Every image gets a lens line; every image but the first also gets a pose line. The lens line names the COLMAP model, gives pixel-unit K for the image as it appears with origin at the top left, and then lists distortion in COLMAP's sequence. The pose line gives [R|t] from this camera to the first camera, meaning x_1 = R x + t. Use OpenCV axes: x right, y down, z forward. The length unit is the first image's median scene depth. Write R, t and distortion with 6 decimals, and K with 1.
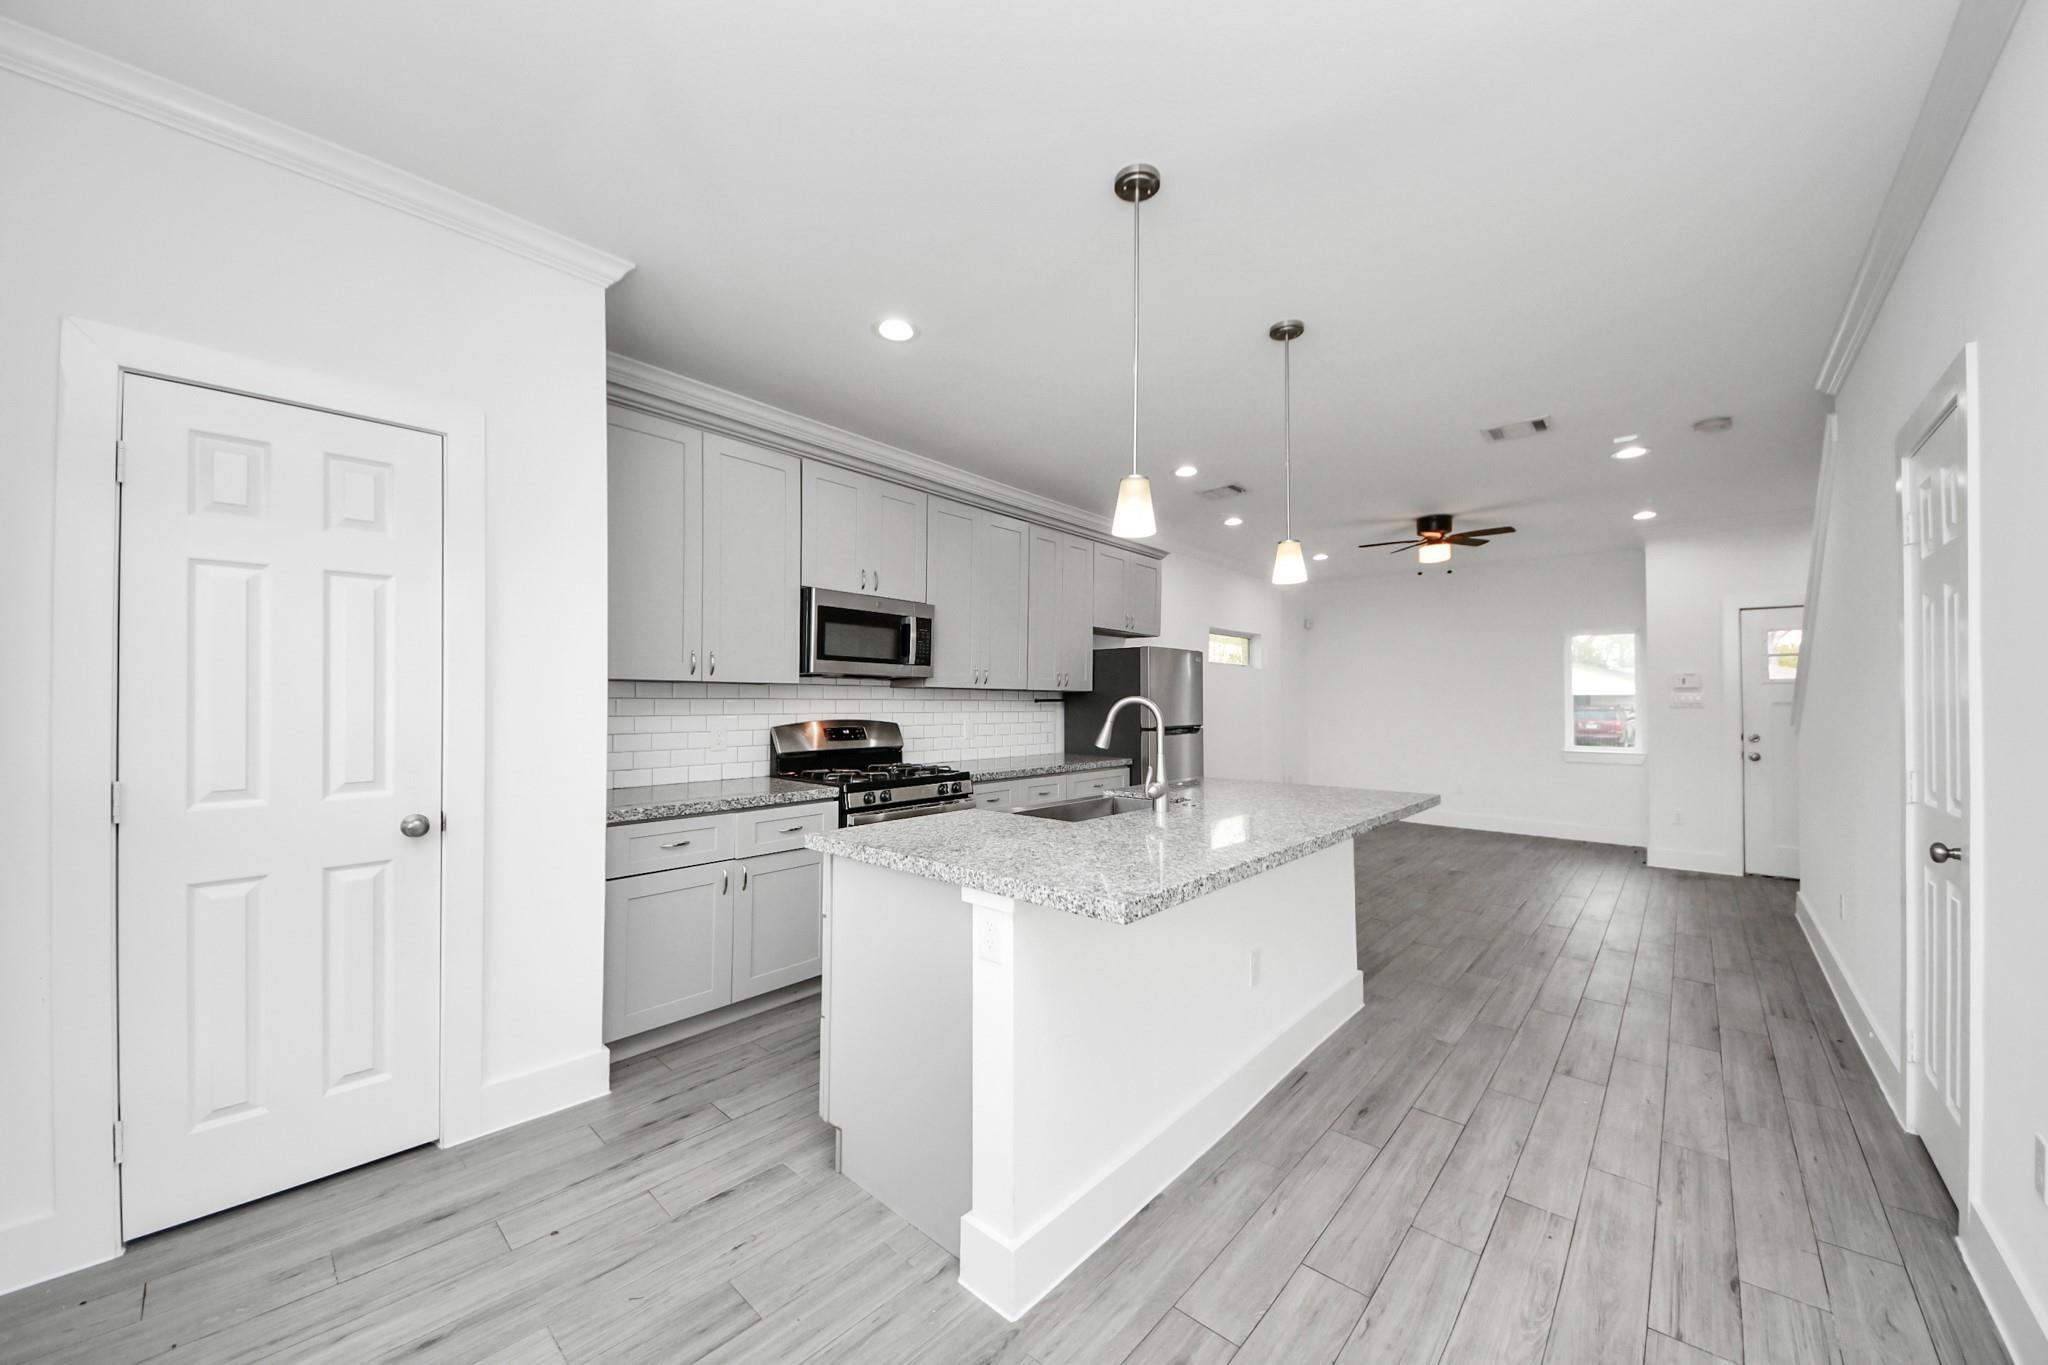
lens RADIAL K [[745.1, 0, 1019.0], [0, 745.1, 691.5], [0, 0, 1]] dist [-0.000355, -0.000129]
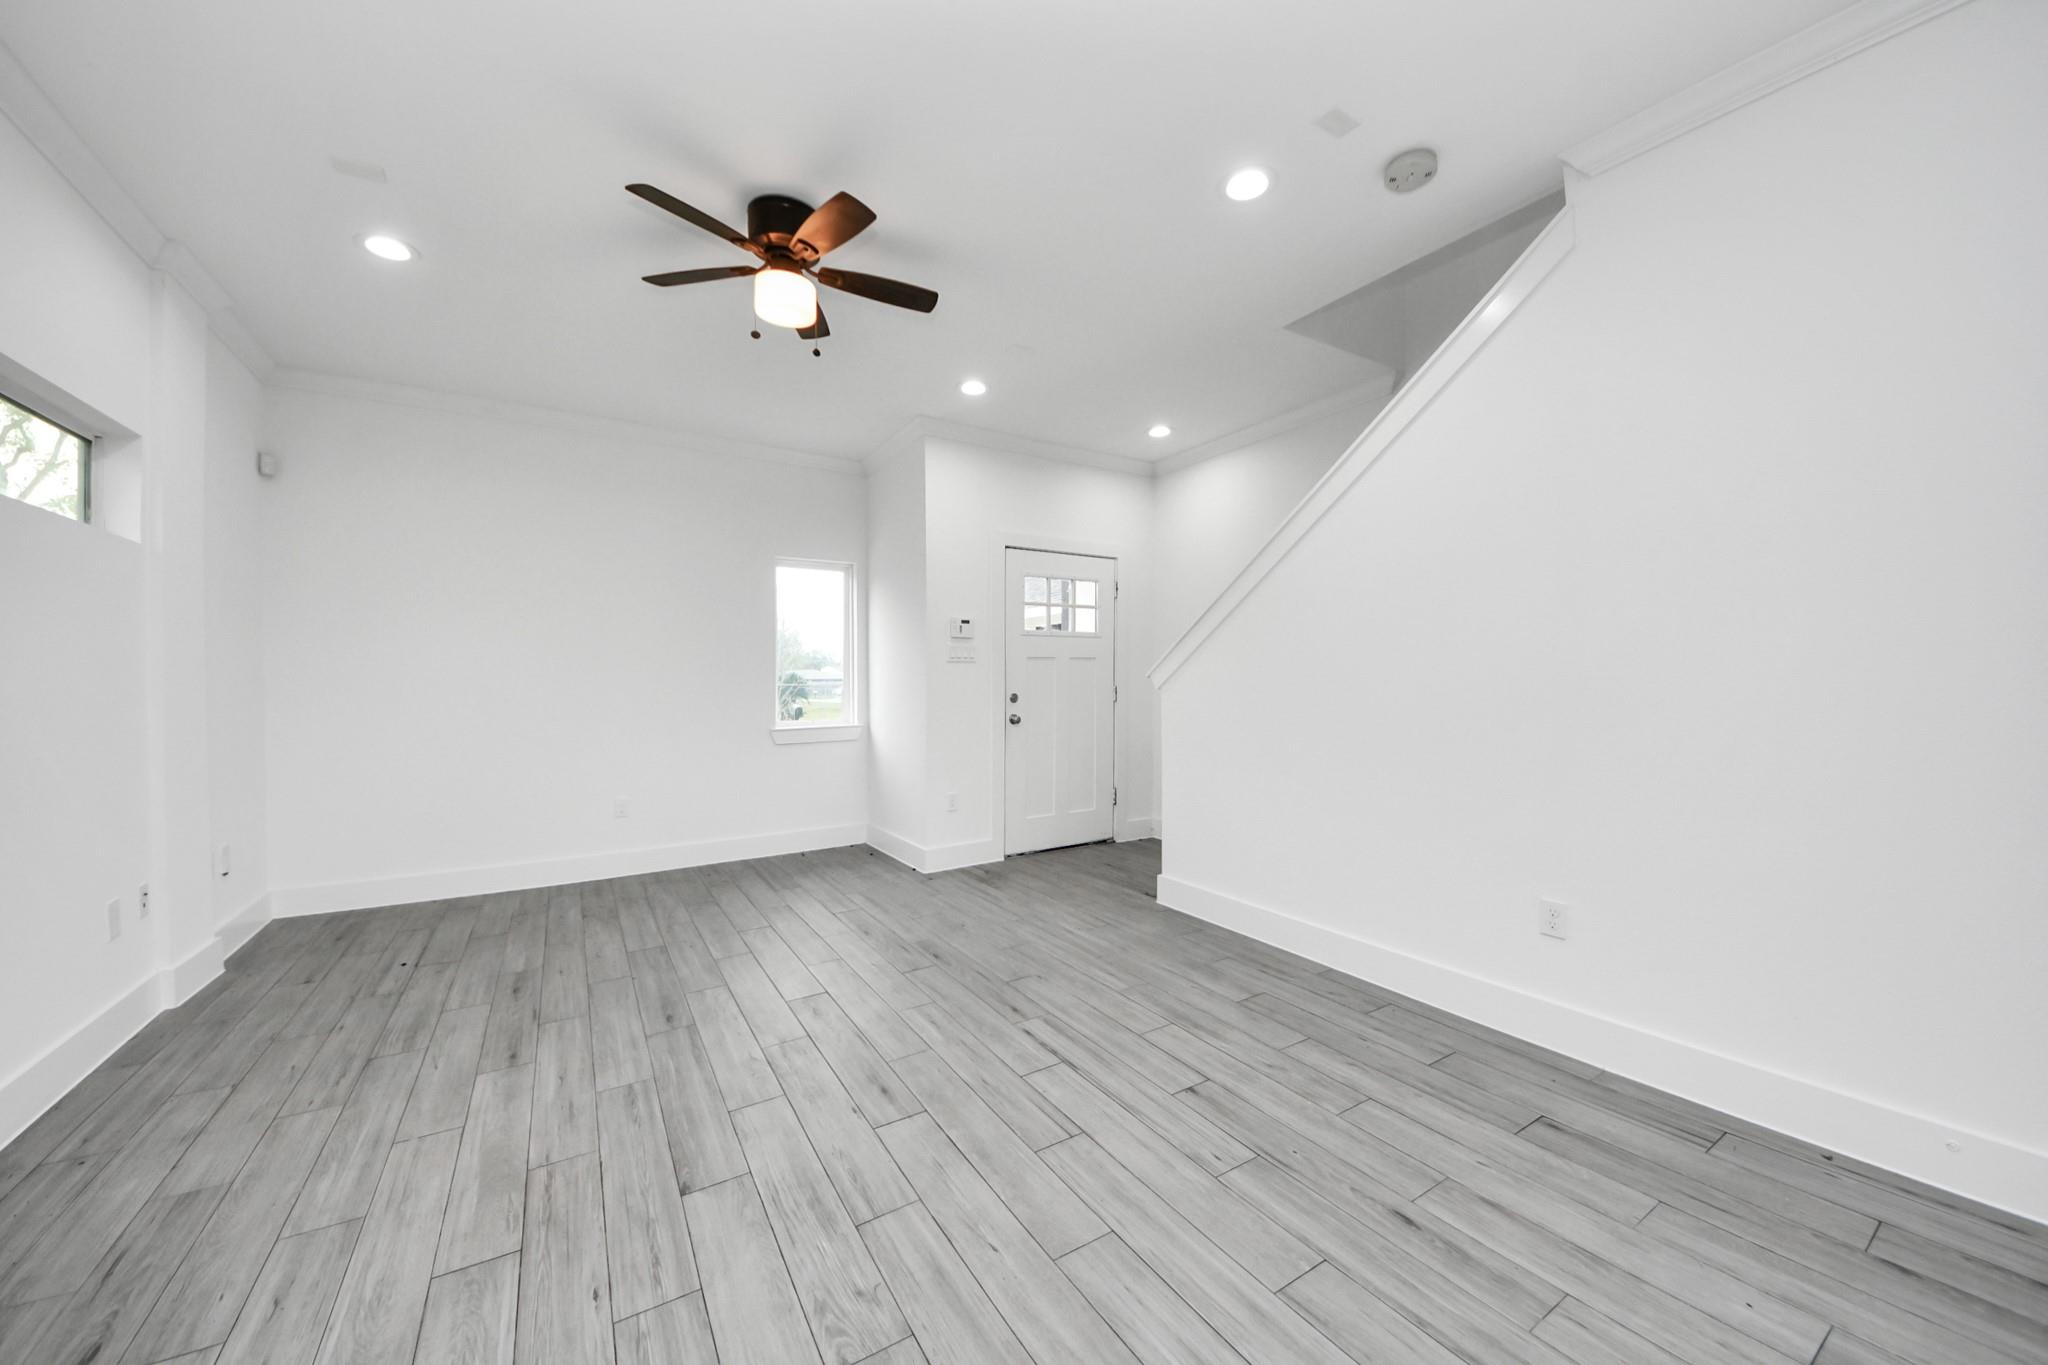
lens RADIAL K [[735.4, 0, 1027.8], [0, 735.4, 660.6], [0, 0, 1]] dist [0.000058, -0.004303]
pose [[0.273742, 0.015595, 0.961677, 0.206551], [0.005228, 0.999830, -0.017701, 0.040530], [-0.961789, 0.009873, 0.273614, 0.870702]]
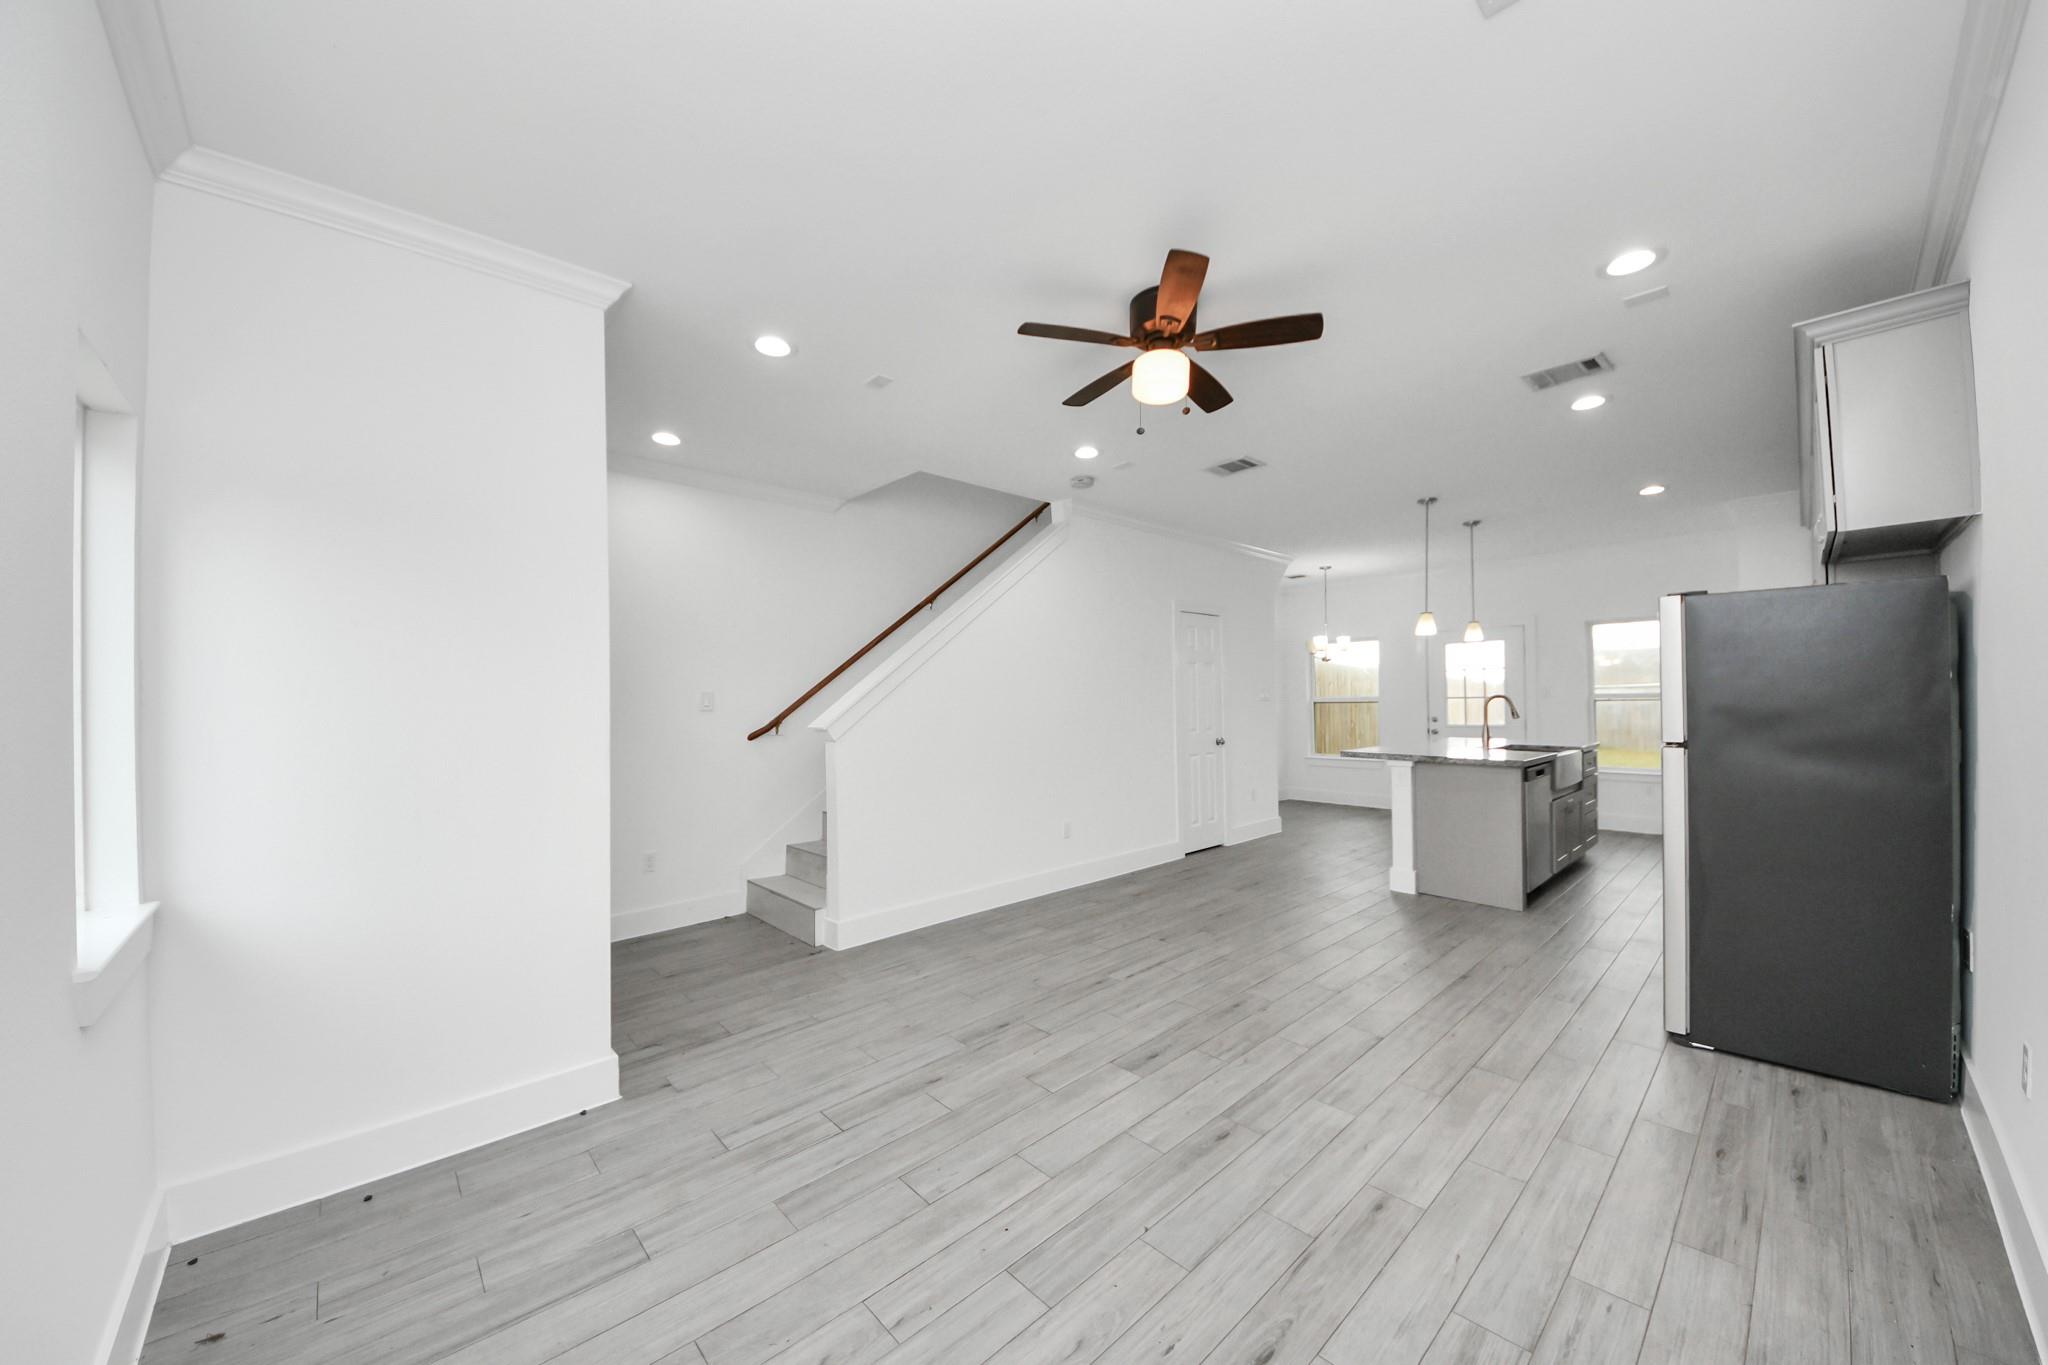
lens RADIAL K [[745.1, 0, 1019.0], [0, 745.1, 691.5], [0, 0, 1]] dist [-0.000355, -0.000129]
pose [[-0.995632, 0.014324, 0.092260, 0.723218], [0.013498, 0.999863, -0.009577, 0.014531], [-0.092385, -0.008290, -0.995689, 1.732748]]
